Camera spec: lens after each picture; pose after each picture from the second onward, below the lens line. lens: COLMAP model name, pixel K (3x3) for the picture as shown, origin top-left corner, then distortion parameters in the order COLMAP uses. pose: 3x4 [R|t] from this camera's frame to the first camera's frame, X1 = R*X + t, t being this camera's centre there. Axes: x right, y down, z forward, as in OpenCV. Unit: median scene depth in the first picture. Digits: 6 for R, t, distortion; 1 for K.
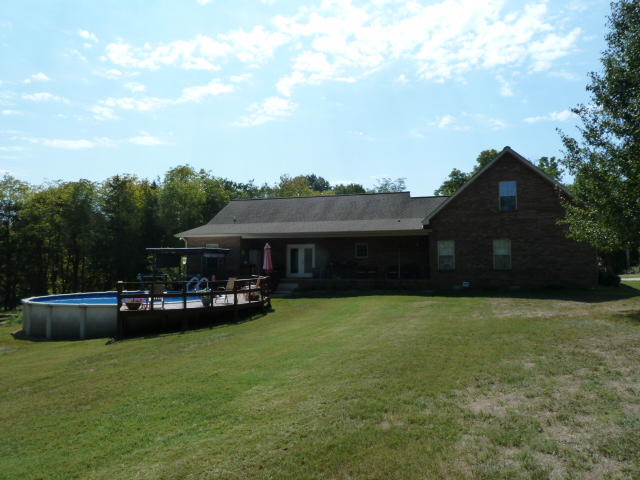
lens RADIAL K [[483.9, 0, 320.0], [0, 483.9, 240.0], [0, 0, 1]] dist [-0.038856, 0.002489]
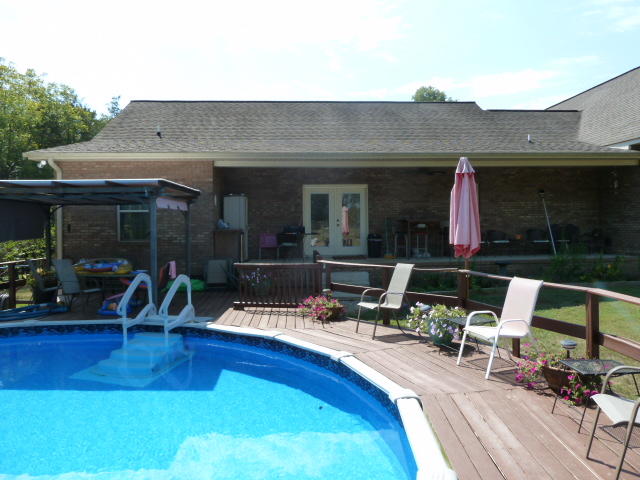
lens RADIAL K [[483.9, 0, 320.0], [0, 483.9, 240.0], [0, 0, 1]] dist [-0.038856, 0.002489]
pose [[0.935770, -0.019800, 0.352056, -0.216077], [-0.008261, 0.996917, 0.078025, 0.025728], [-0.352515, -0.075922, 0.932721, 0.562861]]
